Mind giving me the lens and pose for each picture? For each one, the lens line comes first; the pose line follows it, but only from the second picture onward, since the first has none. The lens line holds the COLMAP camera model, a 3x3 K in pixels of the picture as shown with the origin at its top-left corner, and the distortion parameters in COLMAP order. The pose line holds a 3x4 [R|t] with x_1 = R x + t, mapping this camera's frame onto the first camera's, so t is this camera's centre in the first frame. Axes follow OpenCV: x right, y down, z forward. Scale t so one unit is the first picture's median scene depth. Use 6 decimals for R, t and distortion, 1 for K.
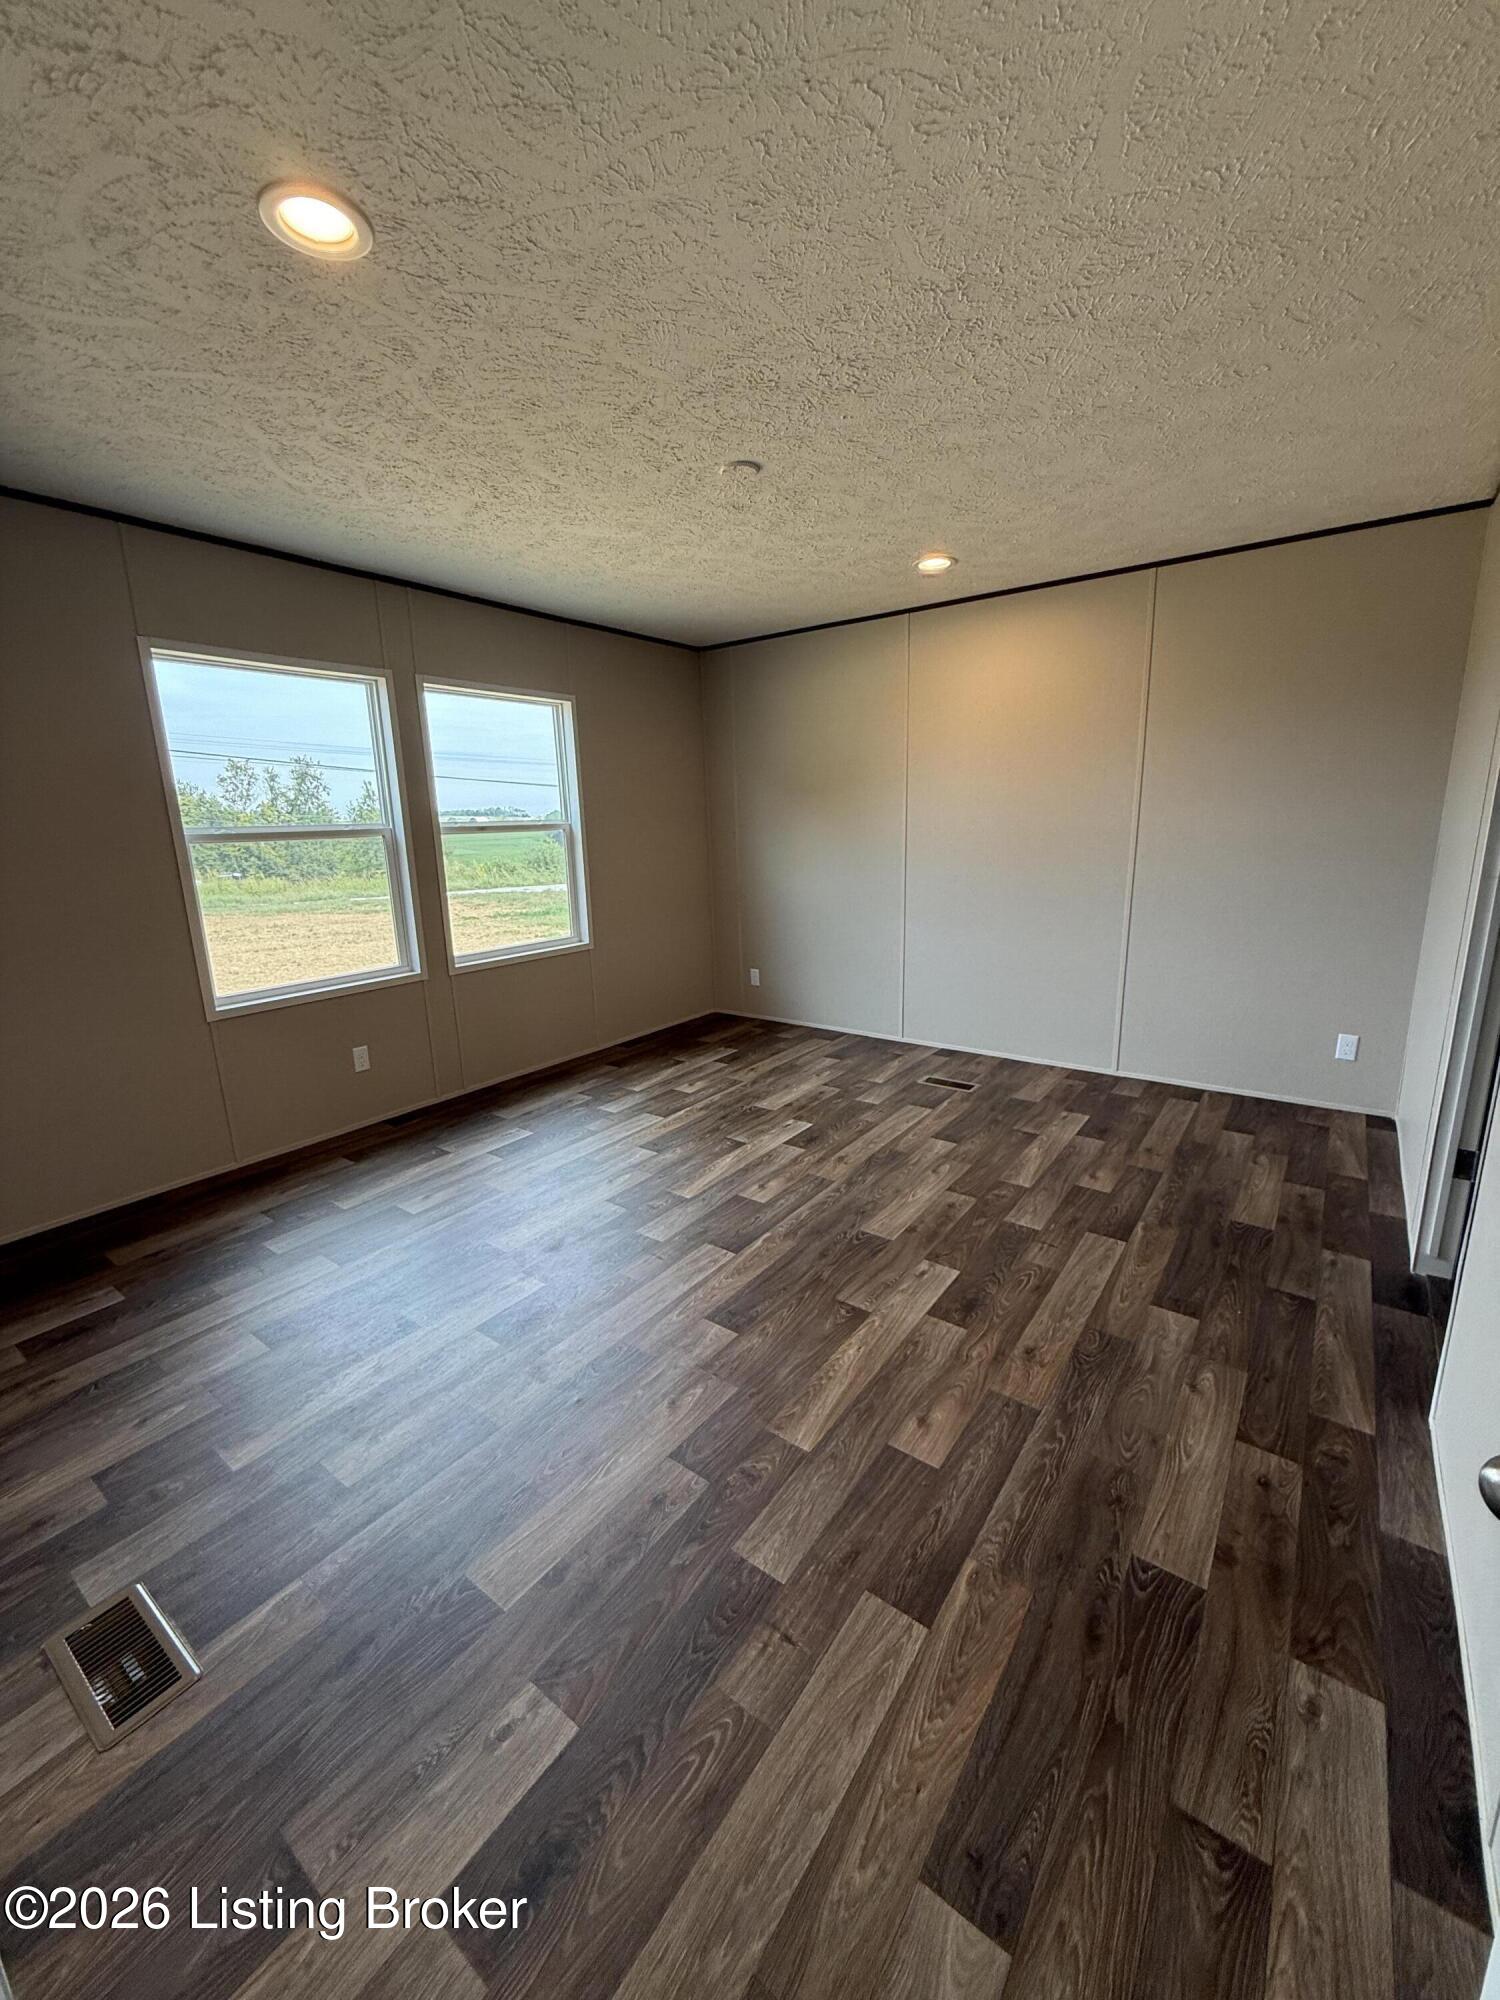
lens RADIAL K [[799.3, 0, 769.0], [0, 799.3, 994.4], [0, 0, 1]] dist [0.001120, -0.000105]
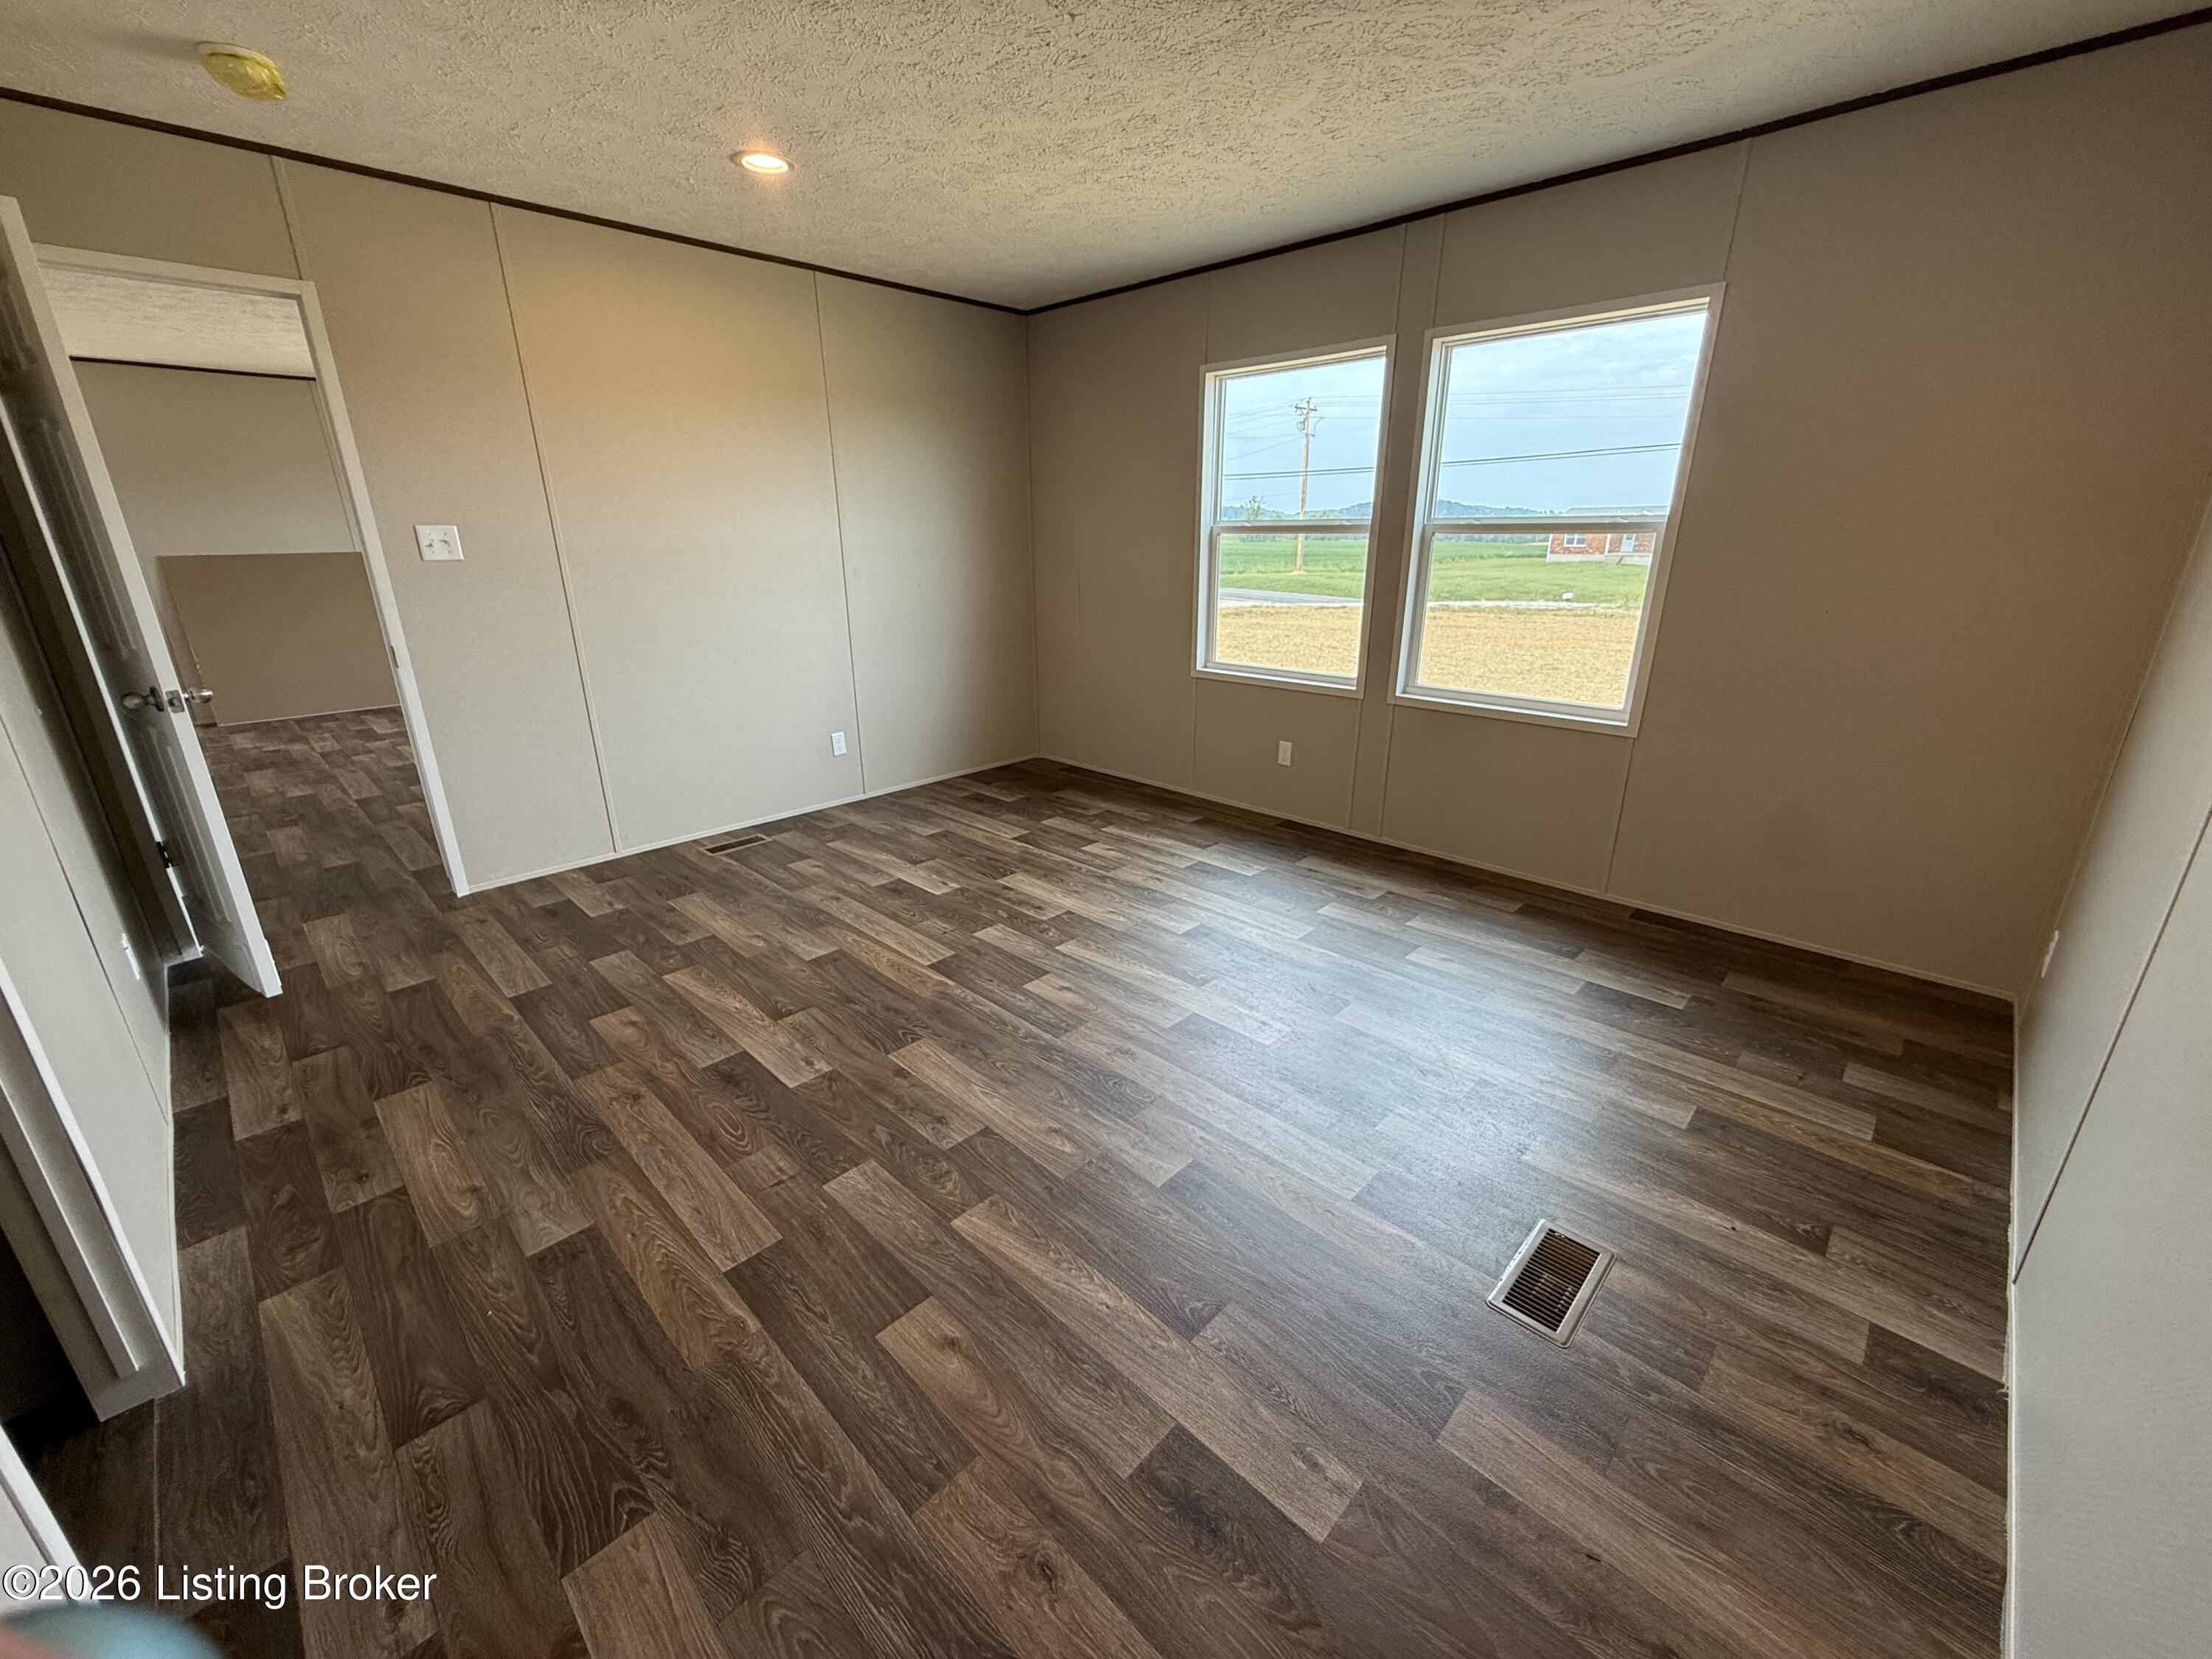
lens RADIAL K [[872.3, 0, 1105.4], [0, 872.3, 815.2], [0, 0, 1]] dist [0.003858, 0.000114]
pose [[-0.145356, 0.334702, -0.931046, 0.955339], [-0.207252, 0.909861, 0.359443, -0.321645], [0.967429, 0.245208, -0.062886, 1.303729]]
